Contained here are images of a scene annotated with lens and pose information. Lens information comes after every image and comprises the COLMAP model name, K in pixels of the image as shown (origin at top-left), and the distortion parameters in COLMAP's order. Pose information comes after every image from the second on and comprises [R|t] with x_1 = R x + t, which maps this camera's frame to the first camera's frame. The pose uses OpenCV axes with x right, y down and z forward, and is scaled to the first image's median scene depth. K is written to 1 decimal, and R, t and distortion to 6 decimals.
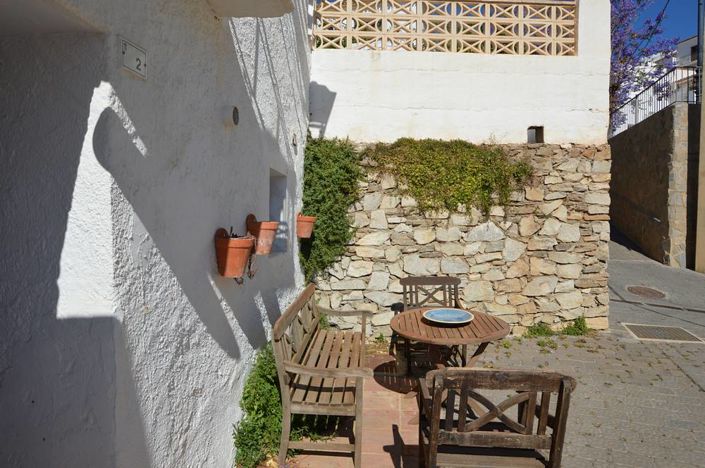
lens RADIAL K [[449.0, 0, 351.9], [0, 449.0, 230.7], [0, 0, 1]] dist [0.001860, 0.003185]
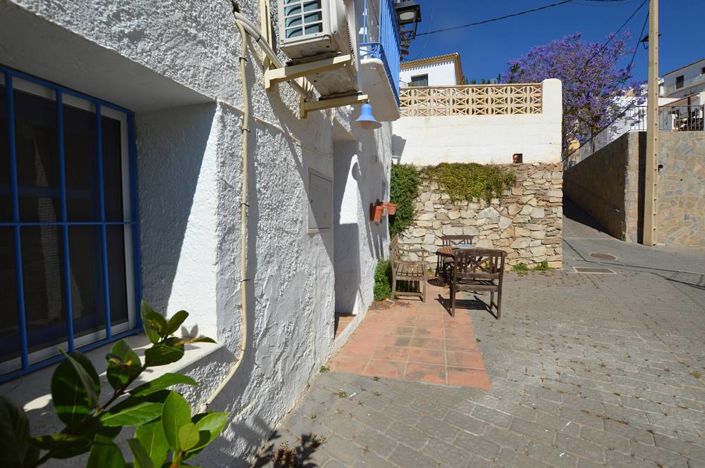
lens RADIAL K [[342.0, 0, 353.2], [0, 342.0, 234.5], [0, 0, 1]] dist [-0.014552, -0.000572]
pose [[0.990557, -0.002343, -0.137083, -0.058086], [0.004462, 0.999875, 0.015155, 0.068165], [0.137030, -0.015623, 0.990444, -0.452913]]
